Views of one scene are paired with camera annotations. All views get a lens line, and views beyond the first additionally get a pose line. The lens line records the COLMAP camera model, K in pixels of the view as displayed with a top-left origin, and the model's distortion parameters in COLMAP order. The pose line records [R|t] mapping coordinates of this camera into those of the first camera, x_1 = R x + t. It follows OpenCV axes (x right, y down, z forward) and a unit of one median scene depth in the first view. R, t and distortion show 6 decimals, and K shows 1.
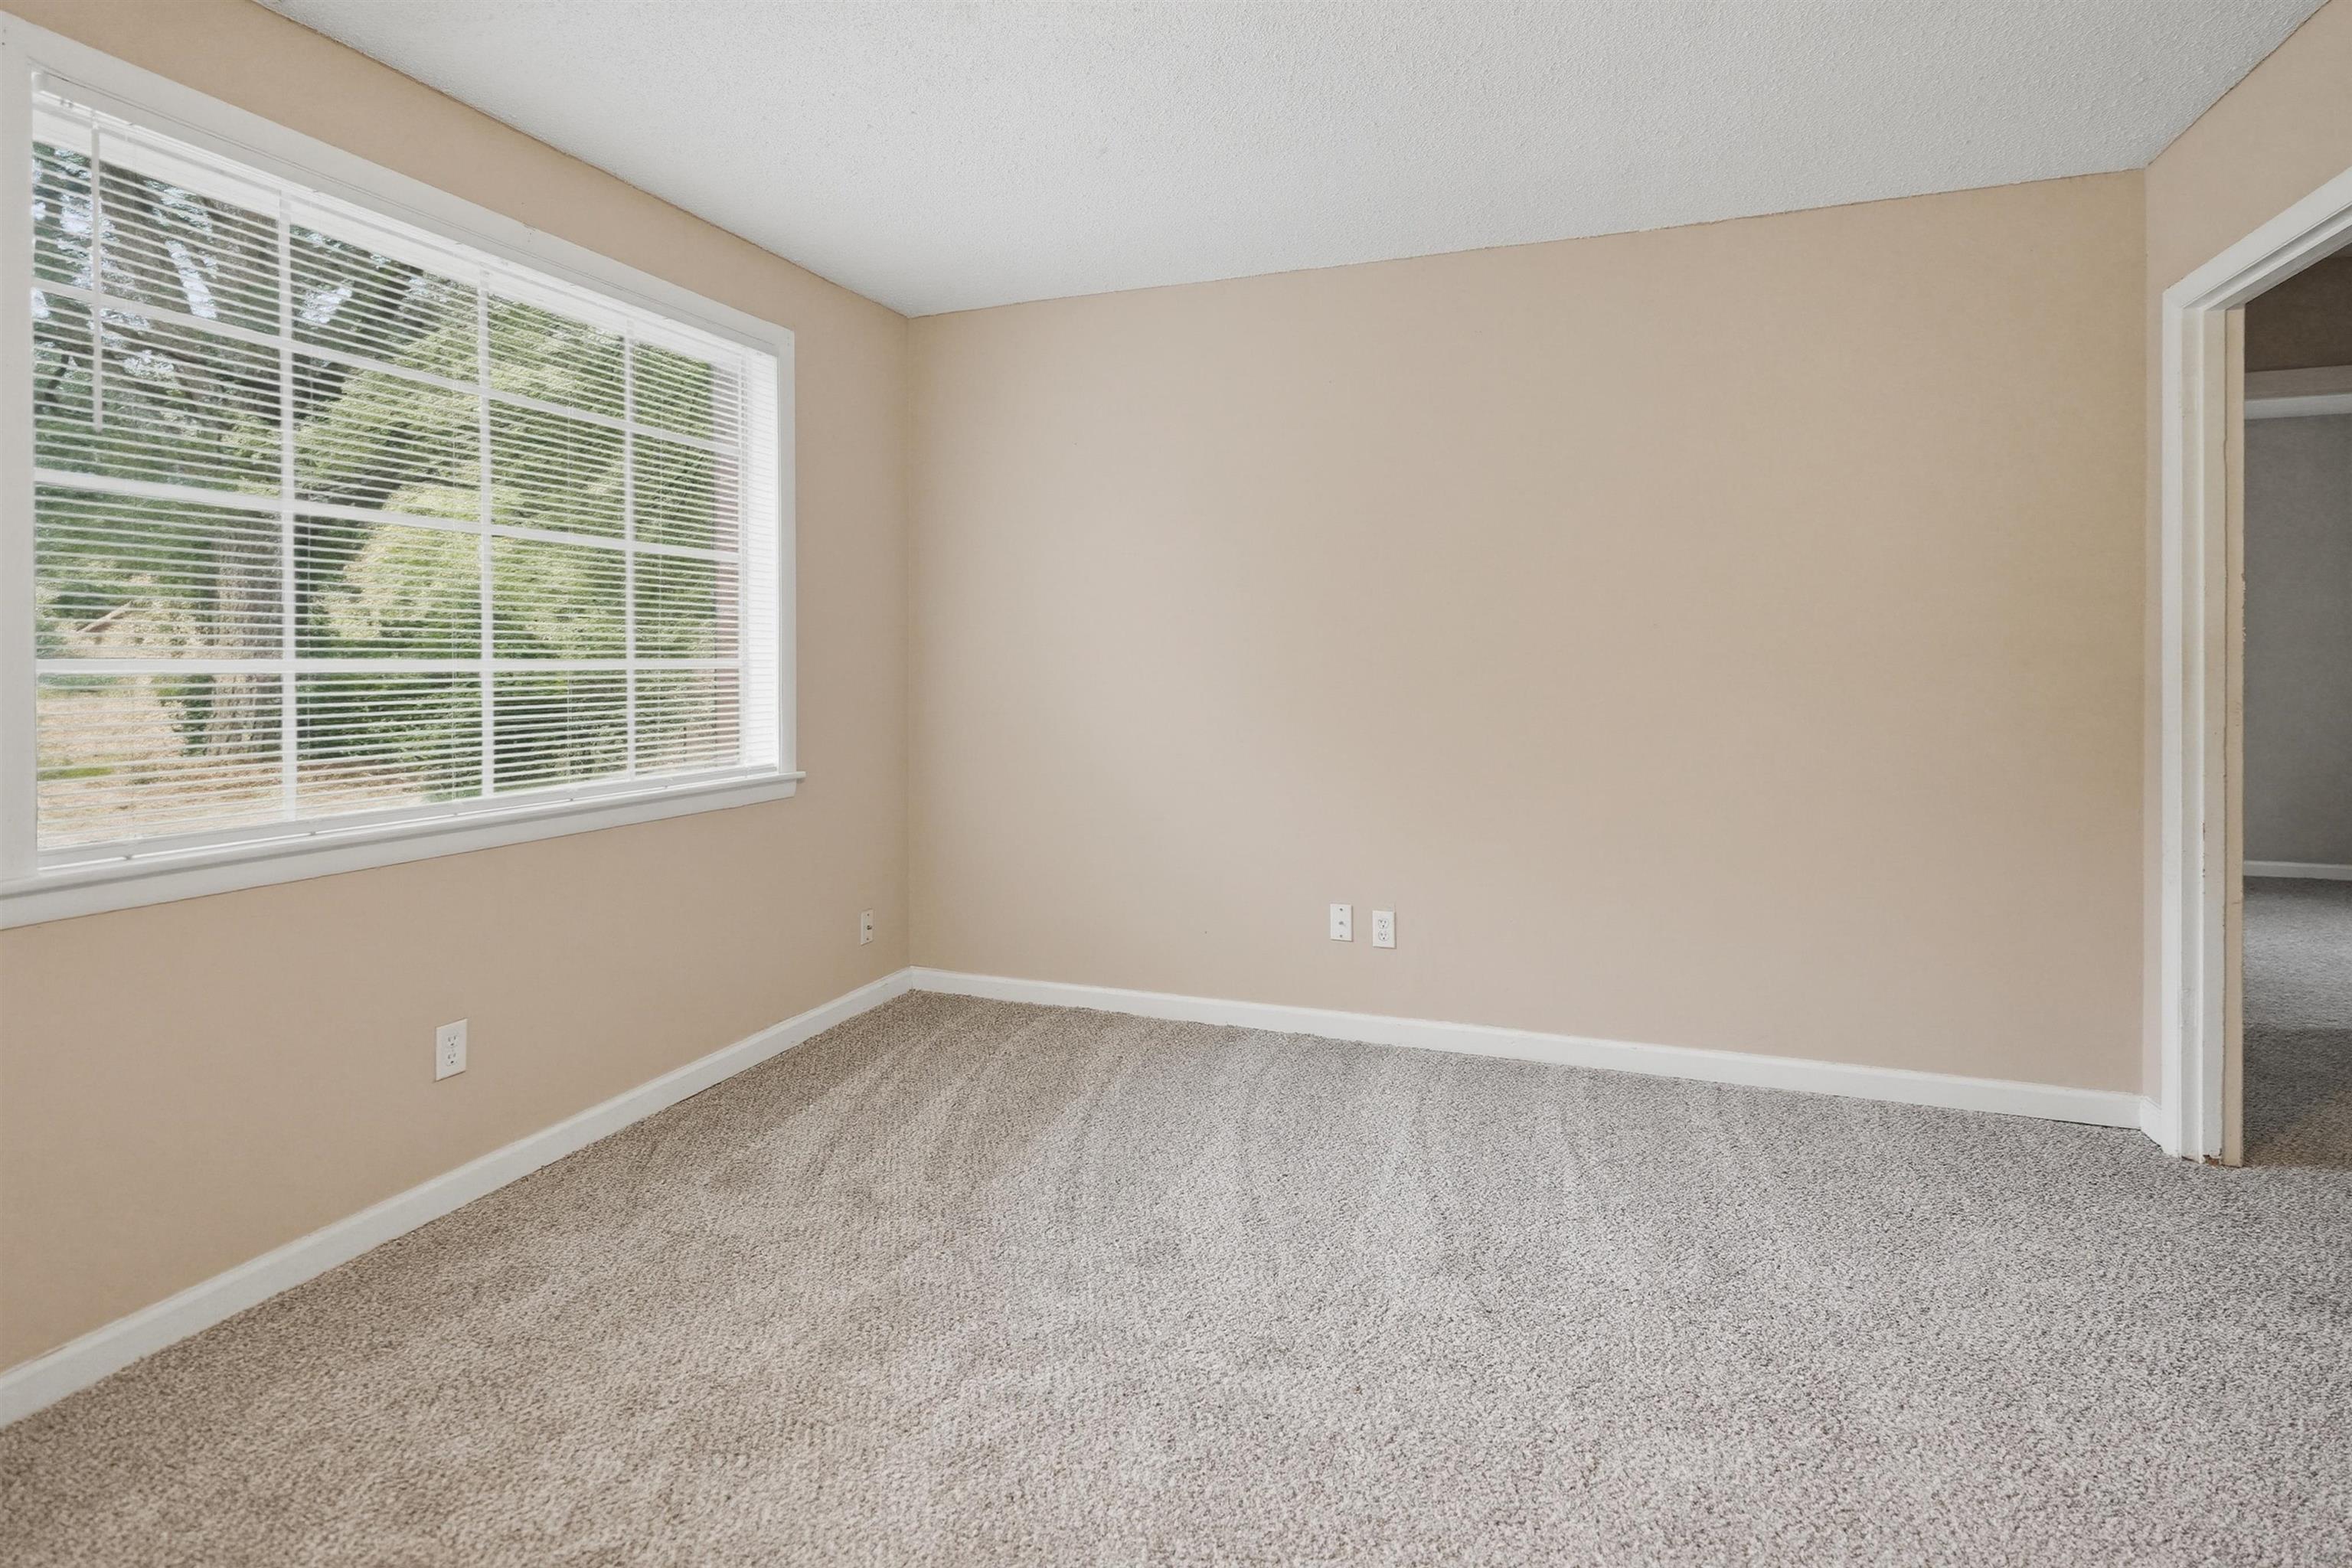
lens RADIAL K [[1183.6, 0, 1180.0], [0, 1183.6, 649.7], [0, 0, 1]] dist [-0.006380, 0.002424]
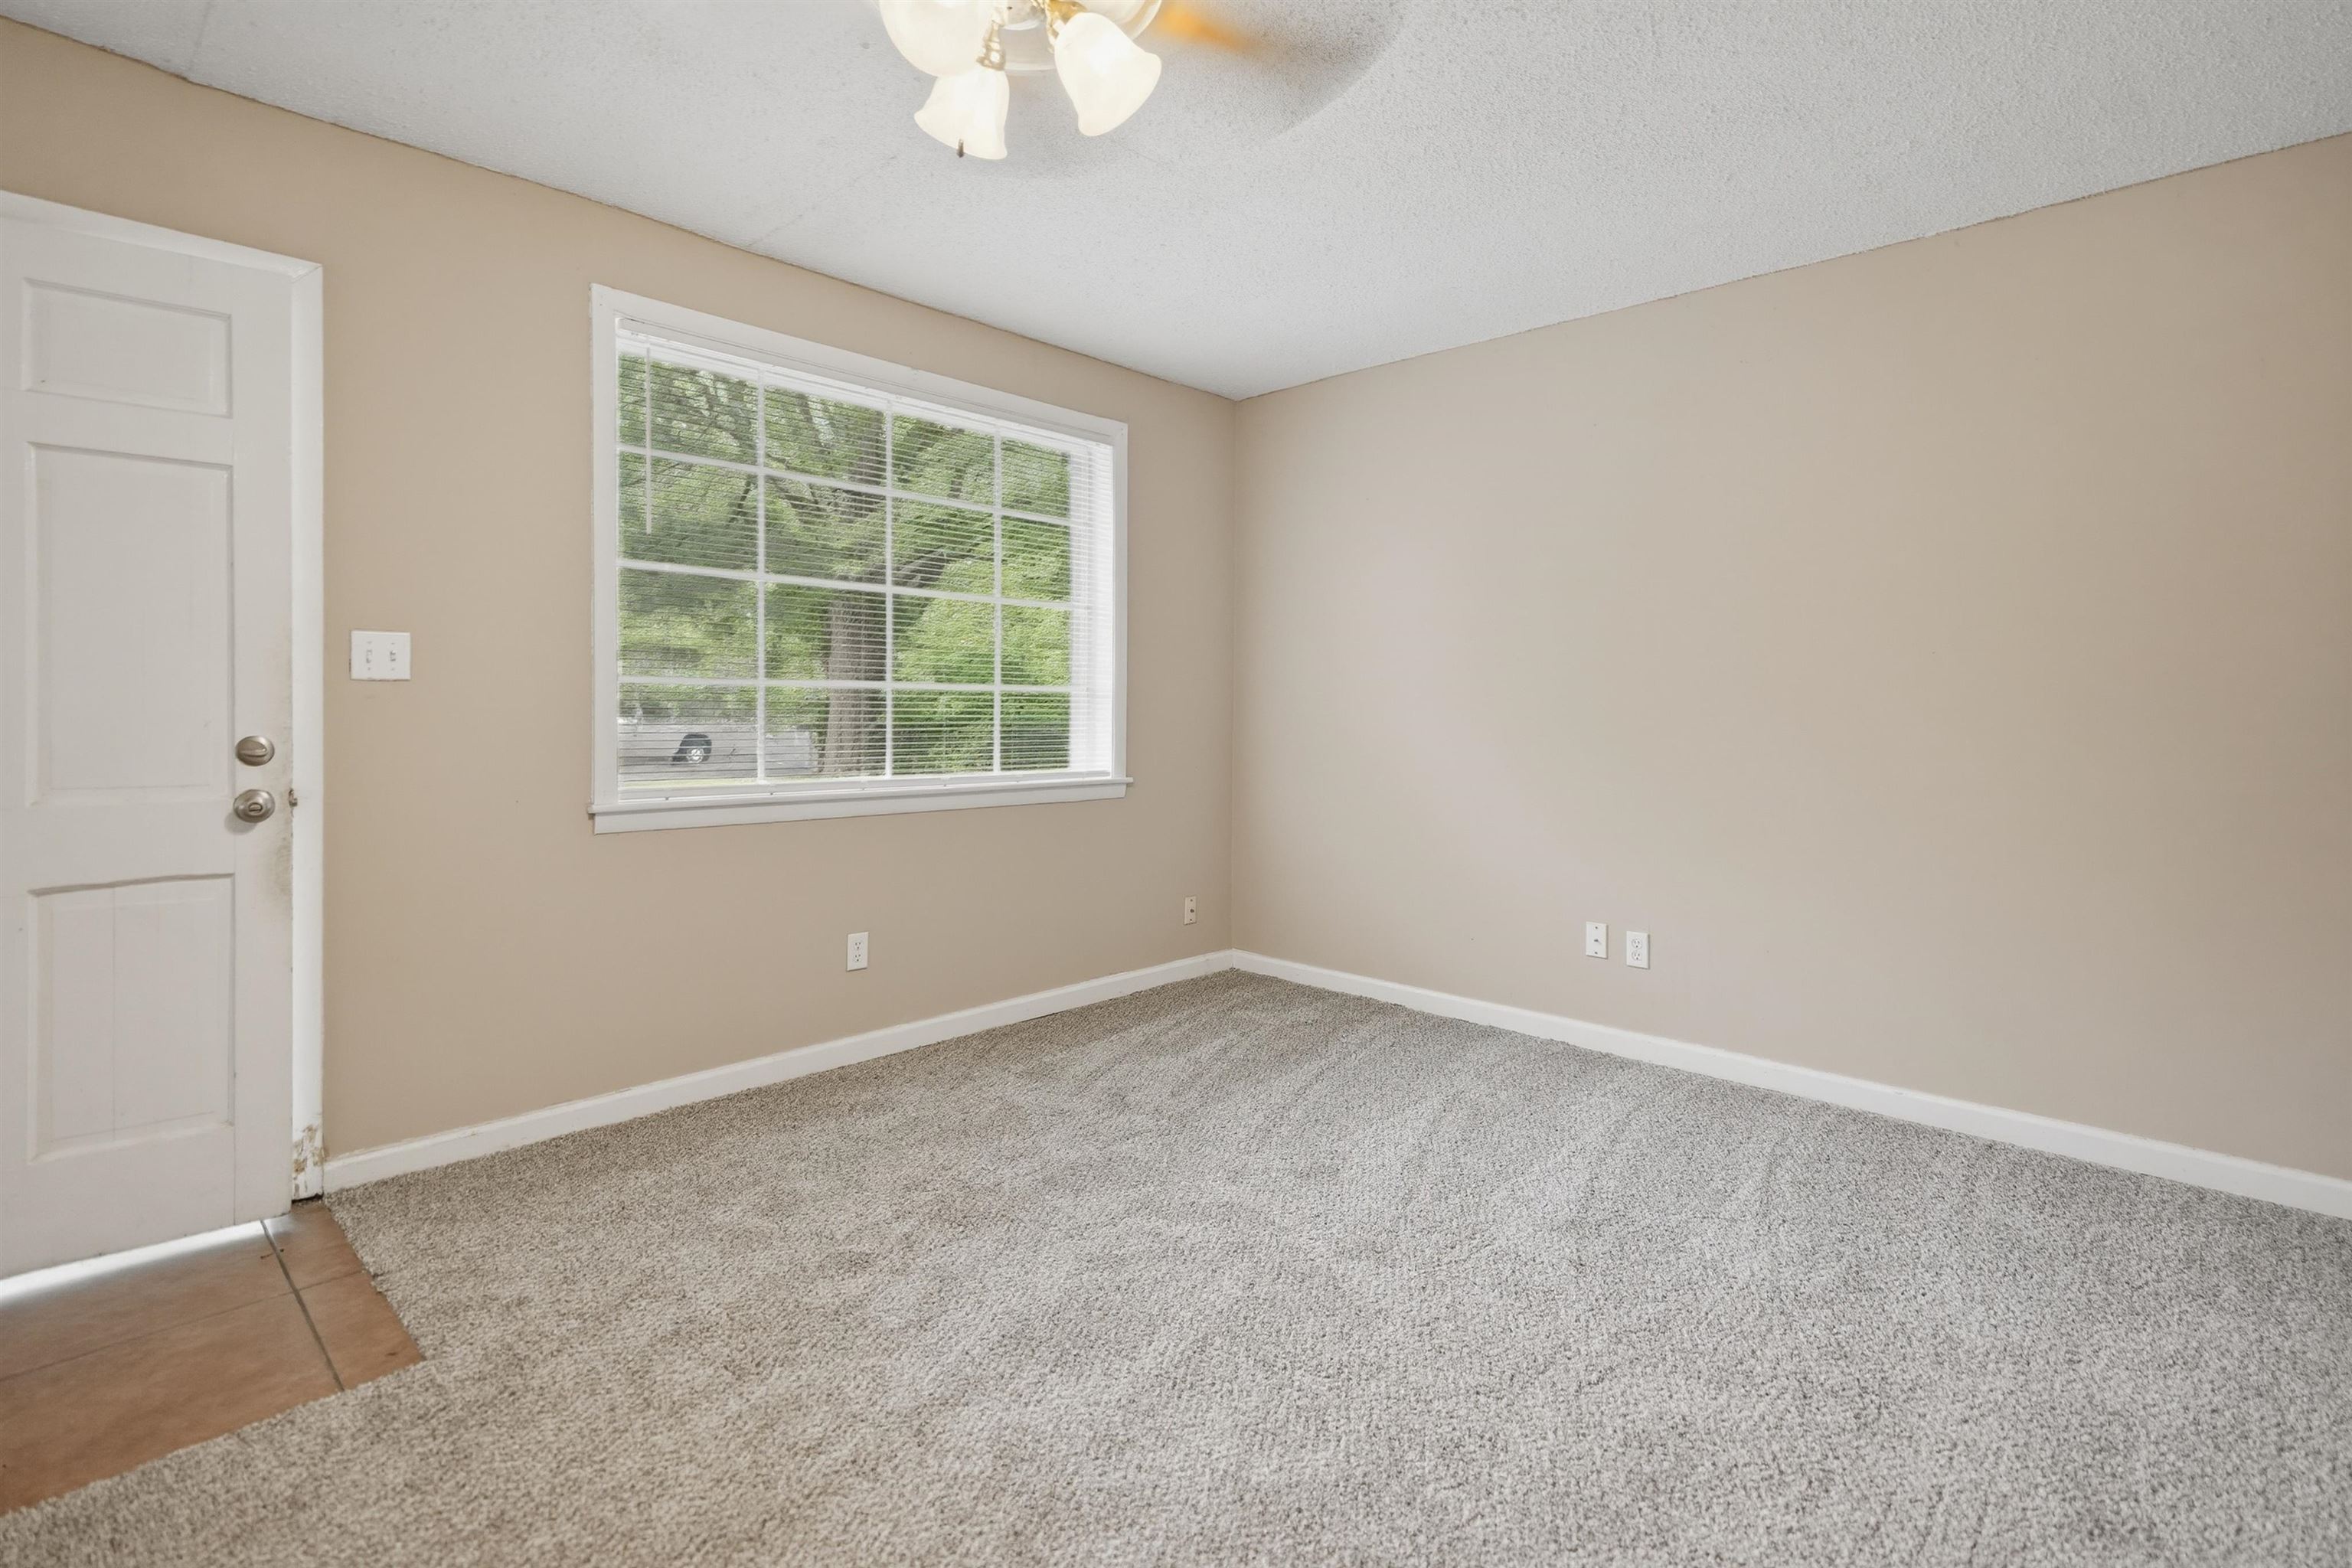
lens RADIAL K [[1125.9, 0, 1165.8], [0, 1125.9, 710.4], [0, 0, 1]] dist [-0.011428, 0.002685]
pose [[0.915699, 0.012498, -0.401670, 0.257964], [-0.008003, 0.999885, 0.012867, 0.022924], [0.401785, -0.008568, 0.915694, -0.095803]]
